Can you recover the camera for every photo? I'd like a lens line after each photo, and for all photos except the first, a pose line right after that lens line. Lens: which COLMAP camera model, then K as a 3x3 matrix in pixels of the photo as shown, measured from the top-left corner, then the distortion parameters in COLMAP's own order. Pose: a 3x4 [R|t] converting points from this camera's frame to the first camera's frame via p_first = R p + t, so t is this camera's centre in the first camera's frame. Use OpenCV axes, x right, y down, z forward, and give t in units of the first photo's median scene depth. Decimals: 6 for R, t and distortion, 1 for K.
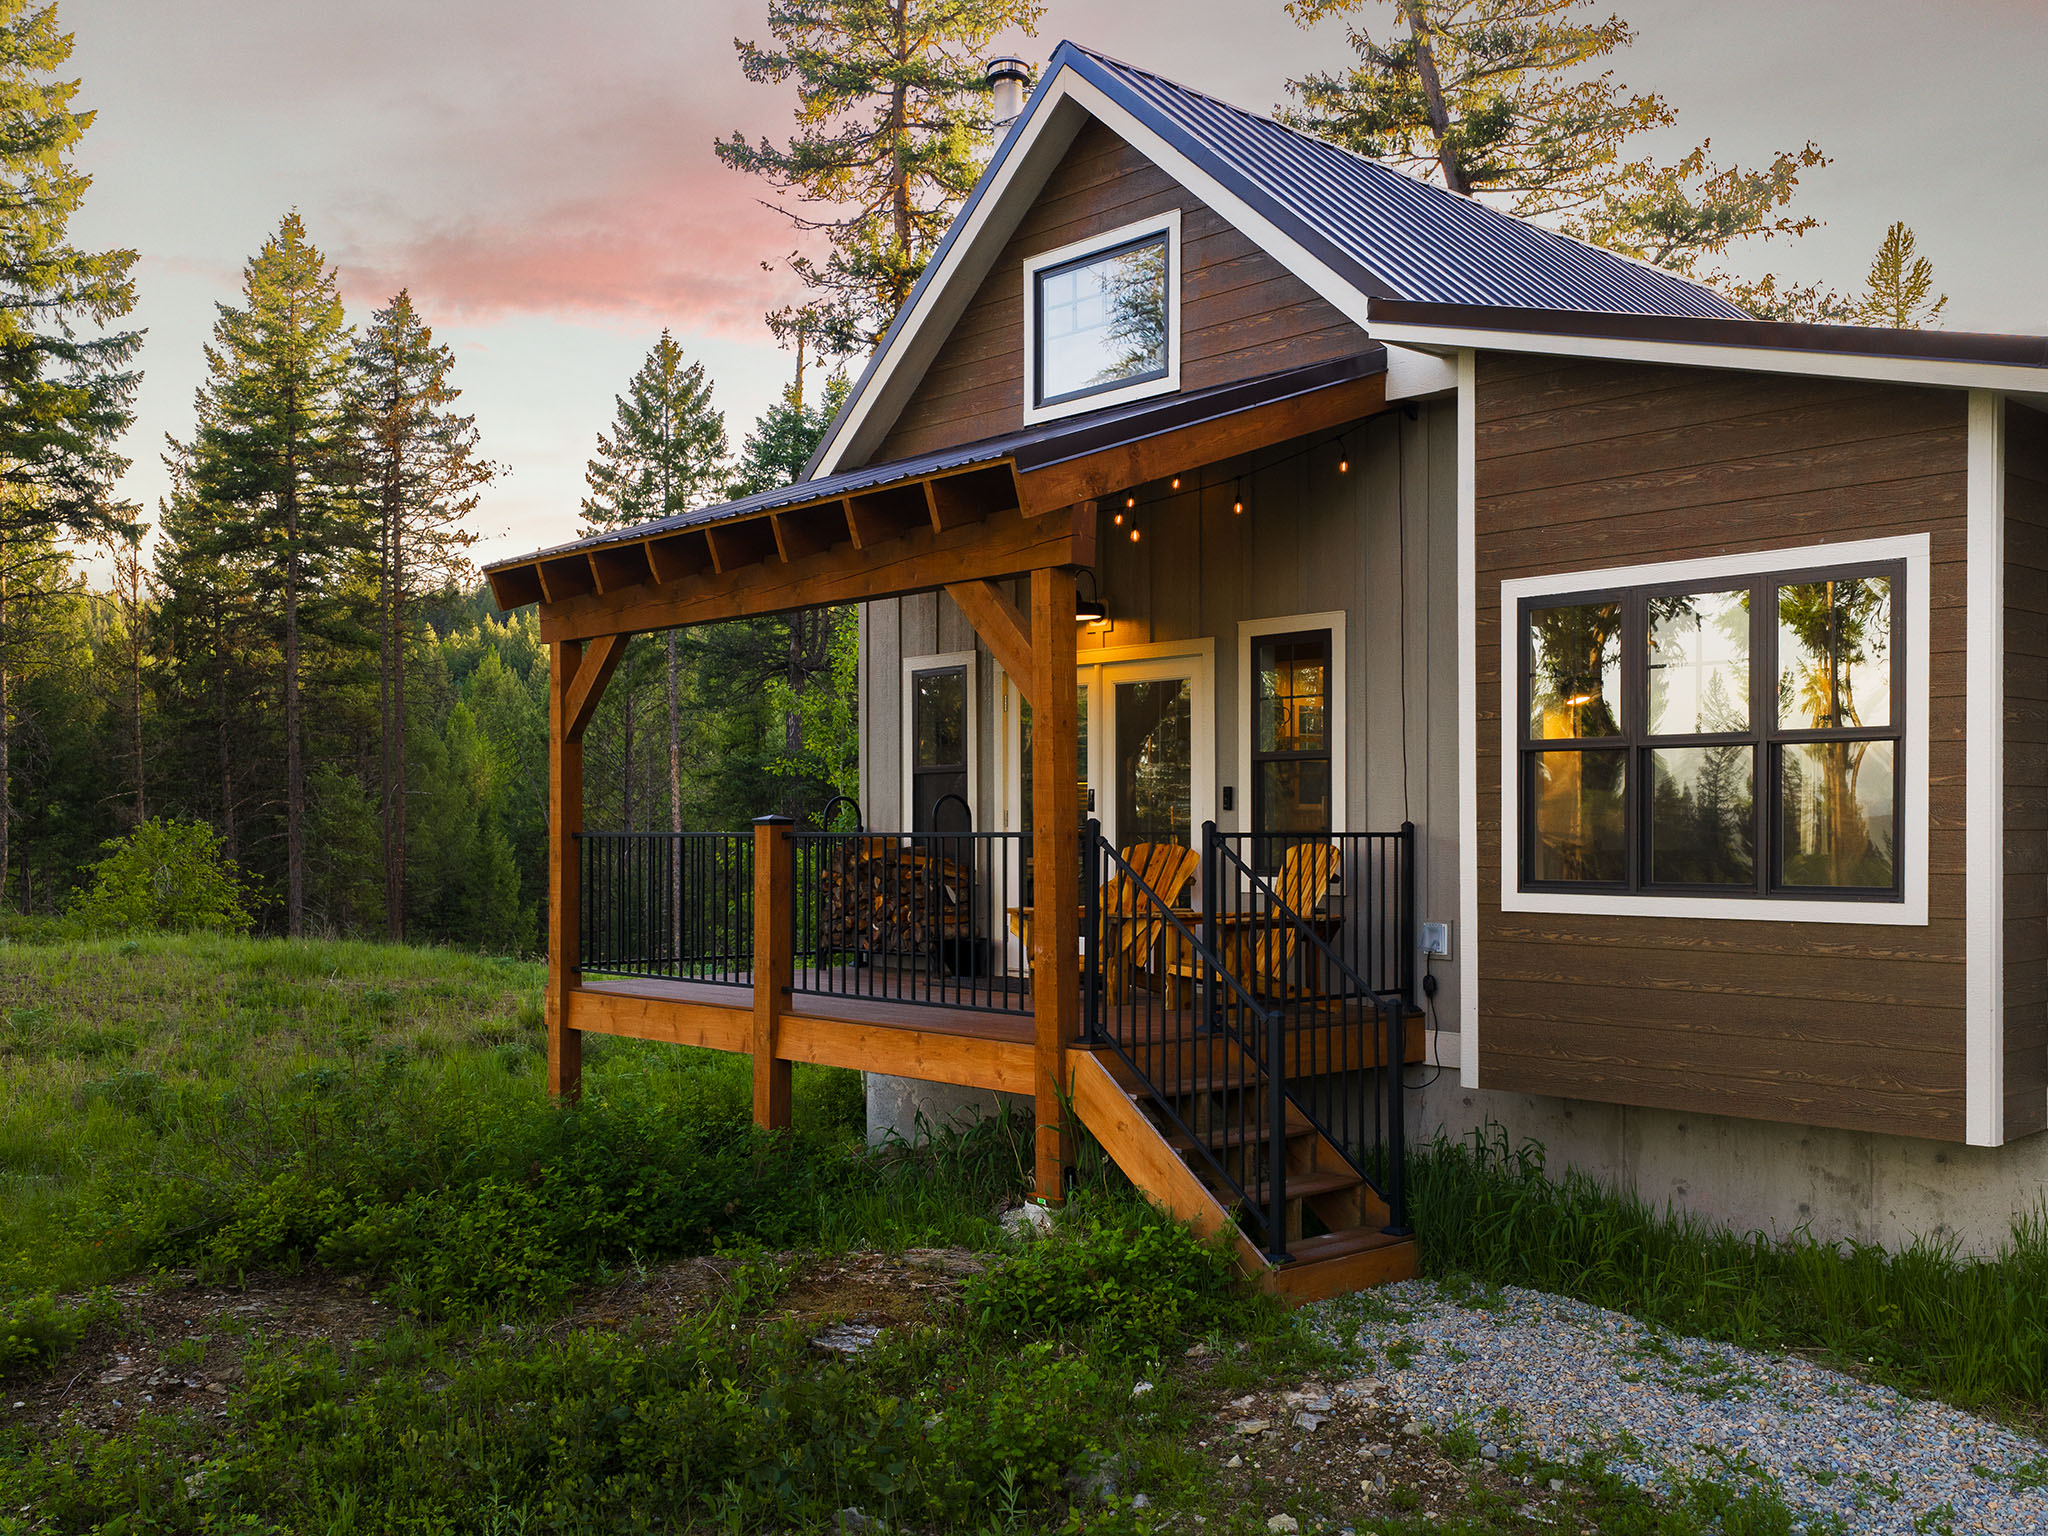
lens RADIAL K [[1927.6, 0, 1017.2], [0, 1927.6, 856.5], [0, 0, 1]] dist [0.009350, 0.005440]
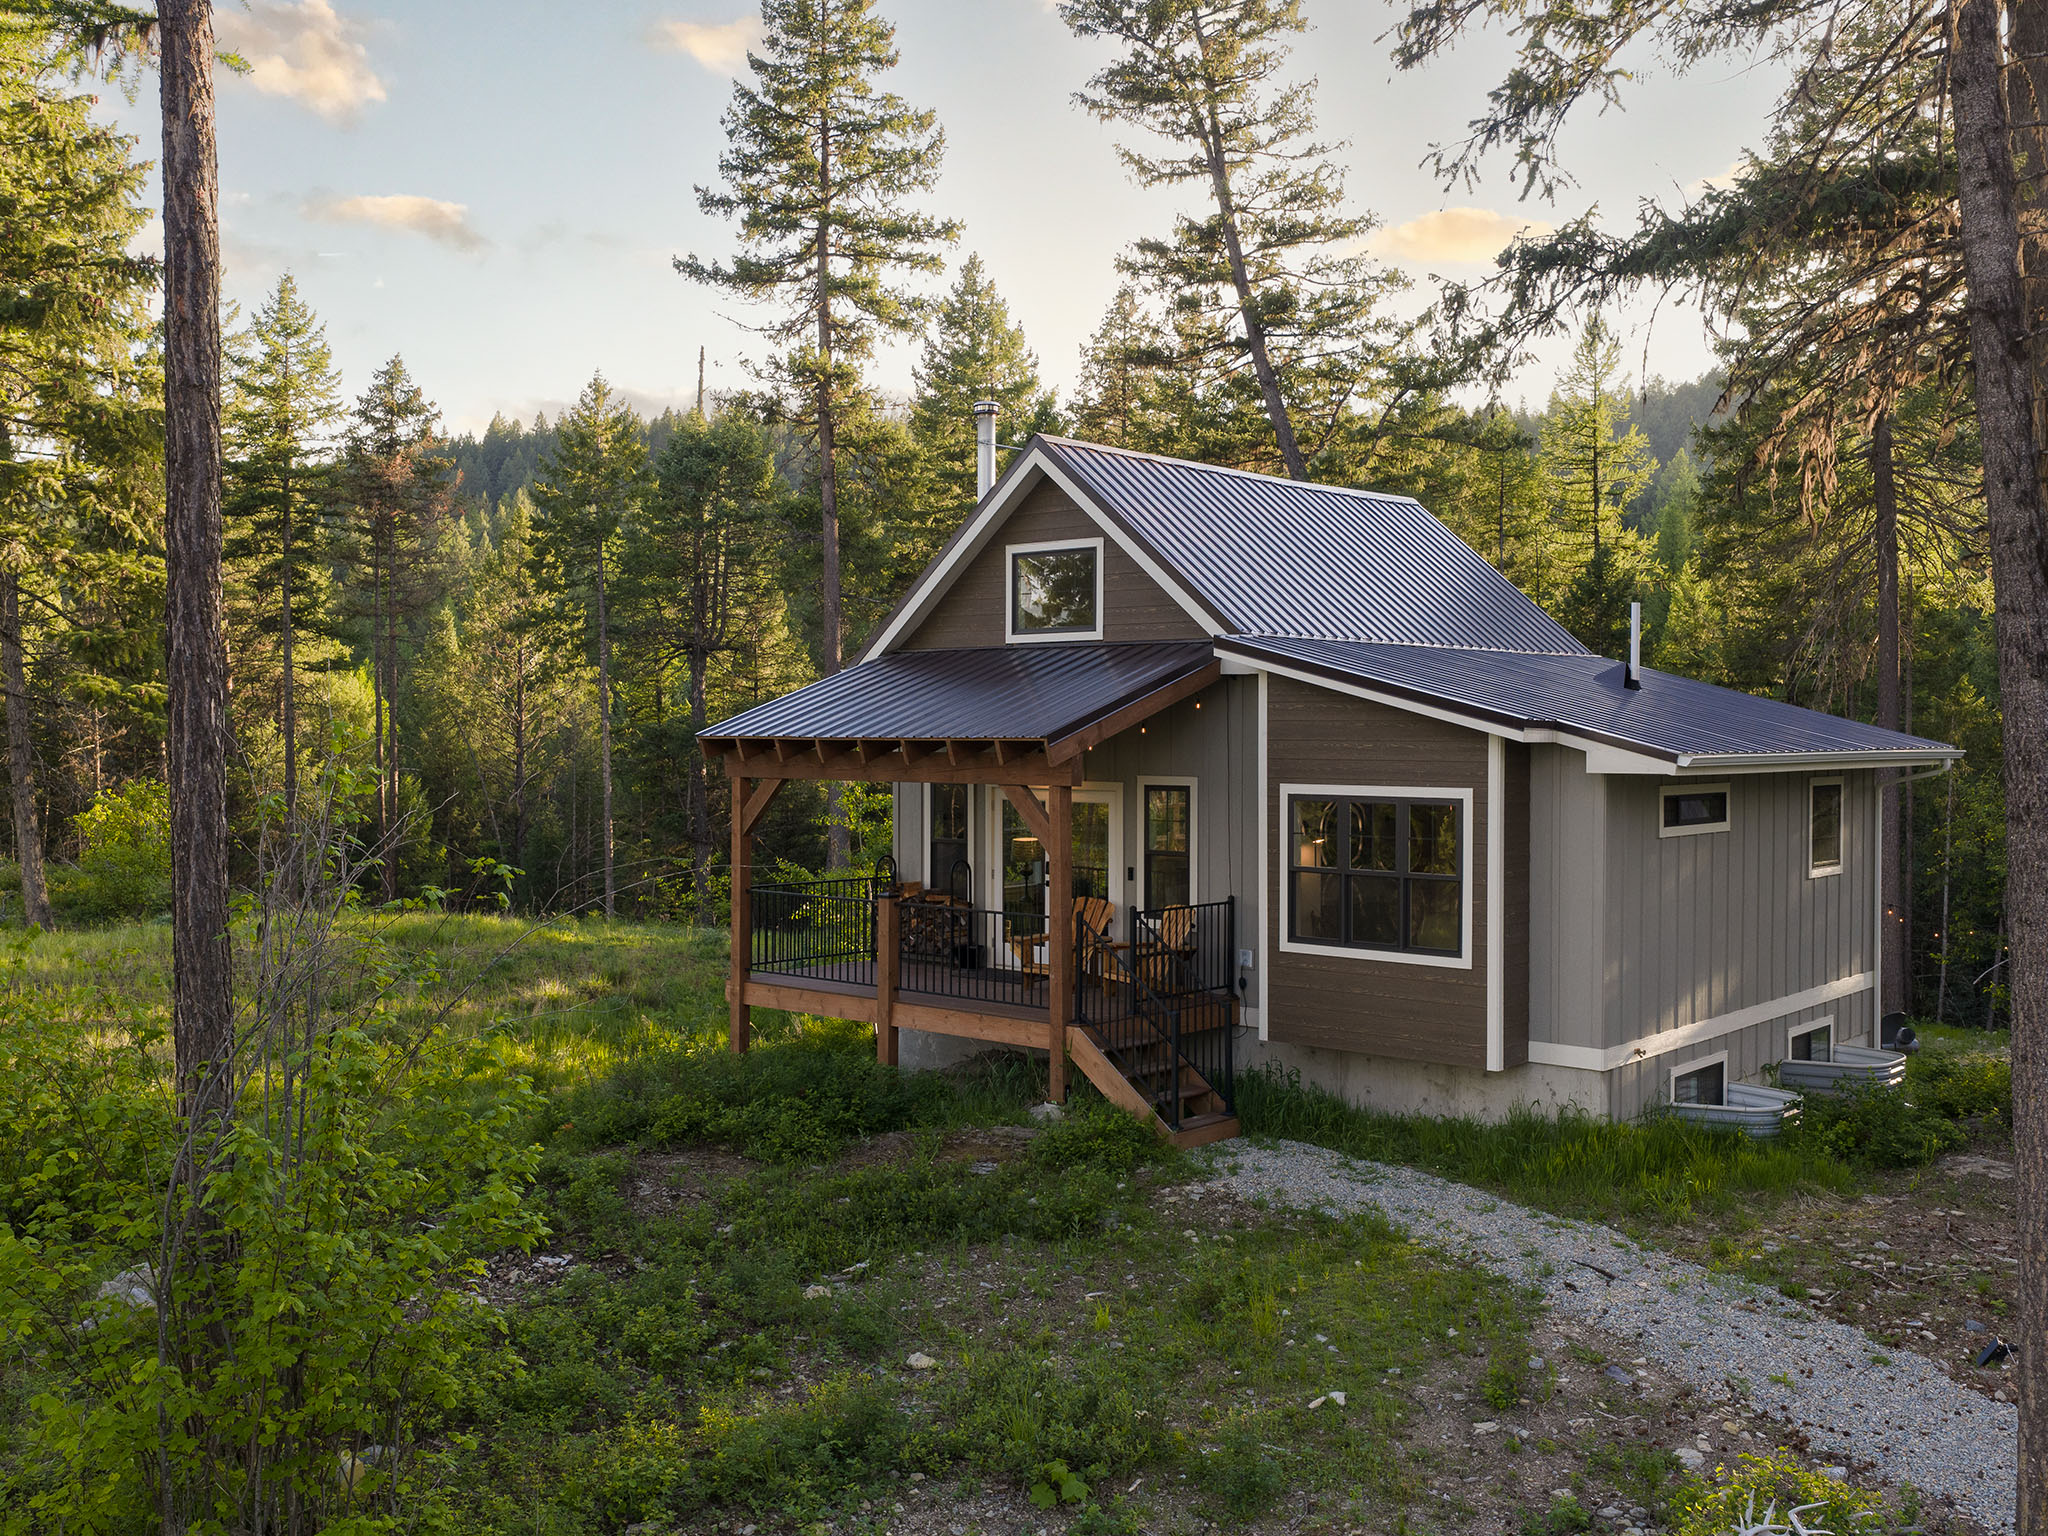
lens RADIAL K [[1905.0, 0, 1024.0], [0, 1905.0, 768.0], [0, 0, 1]] dist [0.040794, -0.003143]
pose [[0.994110, 0.002811, 0.108335, -0.216265], [-0.003683, 0.999962, 0.007846, -0.169874], [-0.108309, -0.008199, 0.994083, -0.890622]]
